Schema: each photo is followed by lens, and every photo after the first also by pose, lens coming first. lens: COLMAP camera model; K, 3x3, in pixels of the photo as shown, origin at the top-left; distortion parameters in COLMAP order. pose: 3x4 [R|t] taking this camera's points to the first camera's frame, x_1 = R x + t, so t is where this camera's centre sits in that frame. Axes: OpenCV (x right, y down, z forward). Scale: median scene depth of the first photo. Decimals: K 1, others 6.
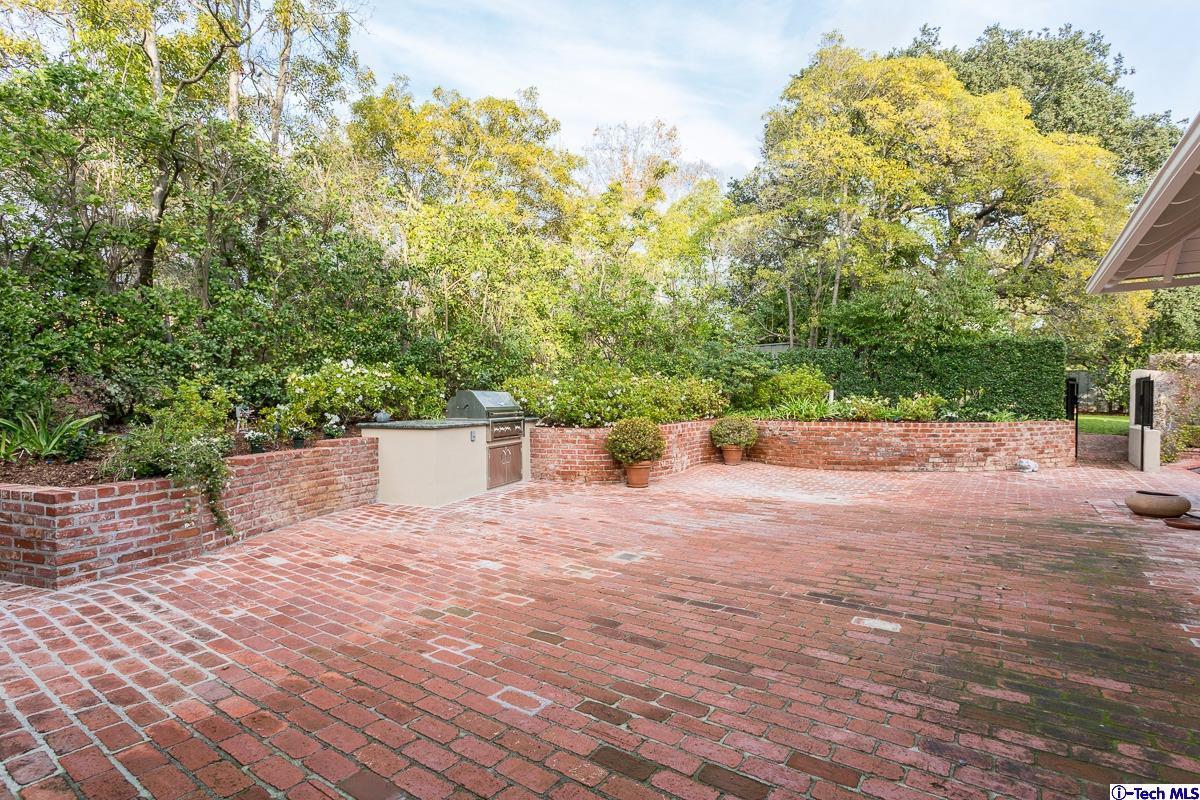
lens RADIAL K [[569.6, 0, 596.5], [0, 569.6, 413.3], [0, 0, 1]] dist [0.004561, 0.000219]
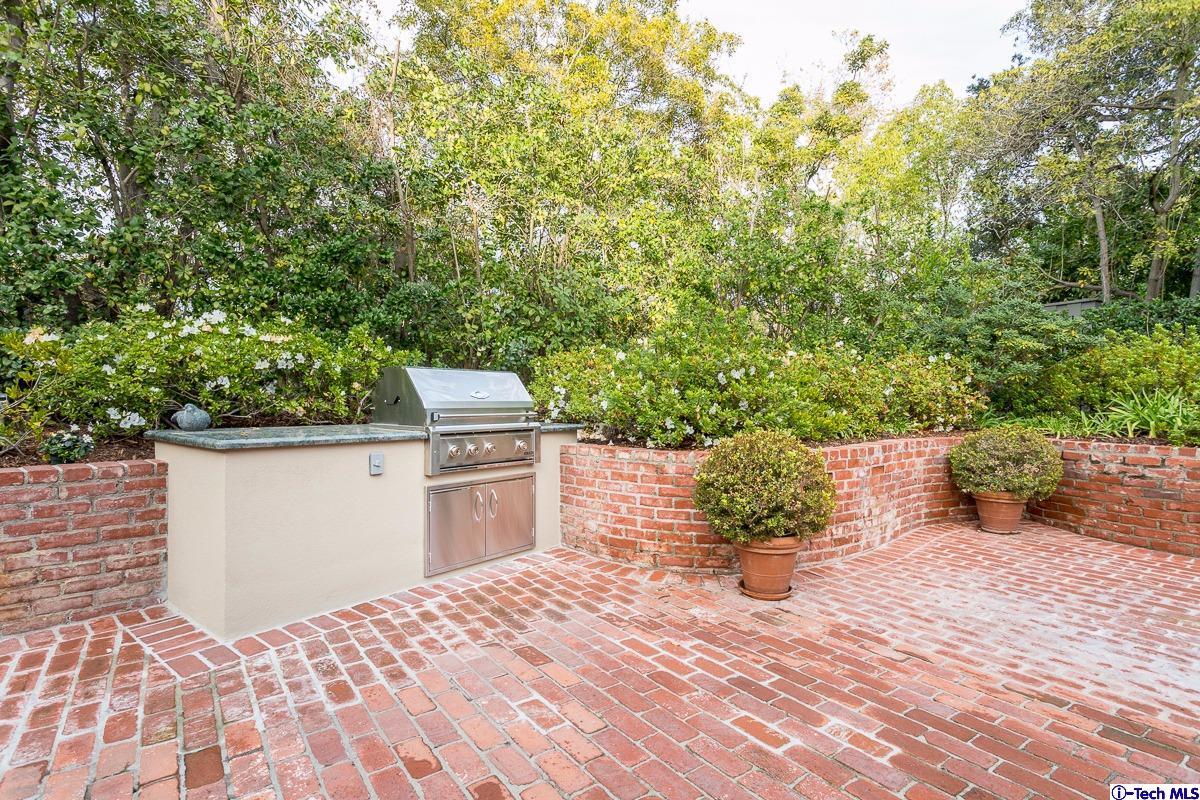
lens RADIAL K [[522.5, 0, 657.1], [0, 522.5, 403.0], [0, 0, 1]] dist [-0.001966, -0.000142]
pose [[0.960632, 0.012842, -0.277527, 0.087531], [-0.017899, 0.999717, -0.015696, -0.005126], [0.277247, 0.020046, 0.960590, 0.520805]]
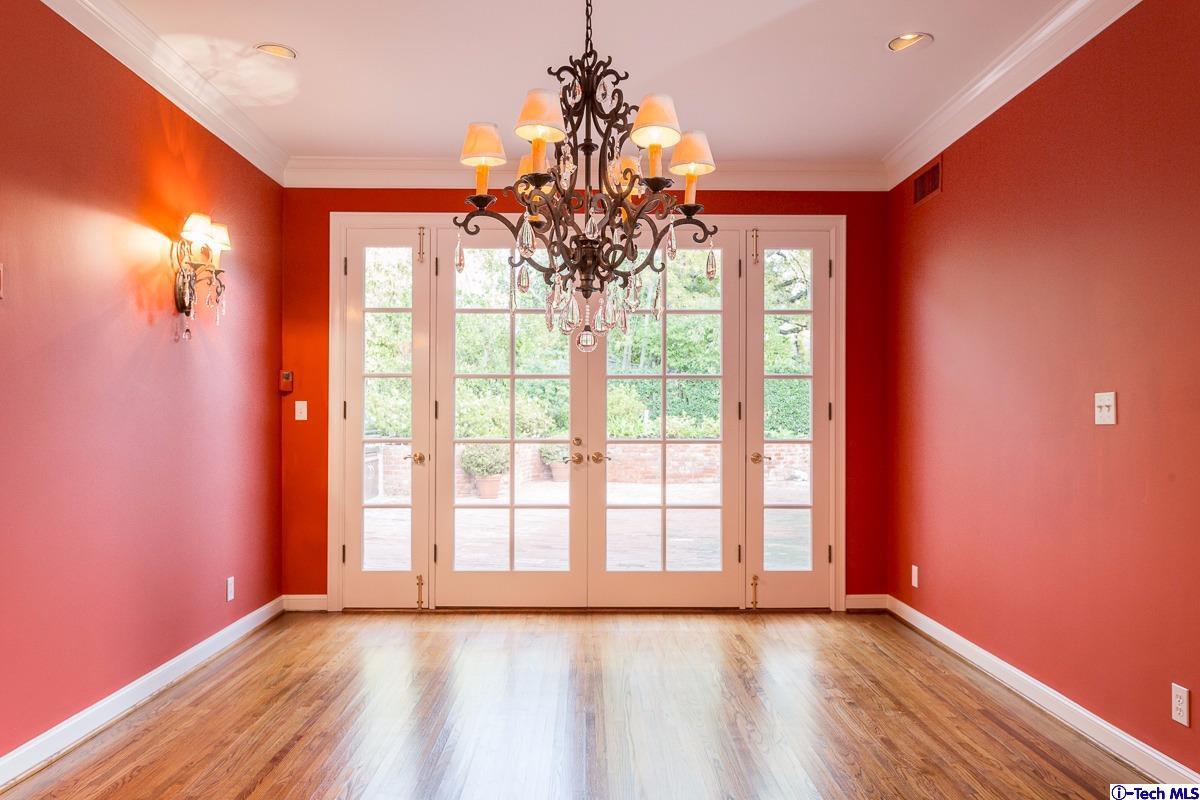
lens RADIAL K [[1008.1, 0, 600.0], [0, 1008.1, 400.0], [0, 0, 1]] dist [-0.049541, 0.000217]
pose [[0.933599, 0.010321, 0.358171, -0.368062], [0.004666, 0.999150, -0.040954, 0.017532], [-0.358289, 0.039906, 0.932757, -0.776808]]
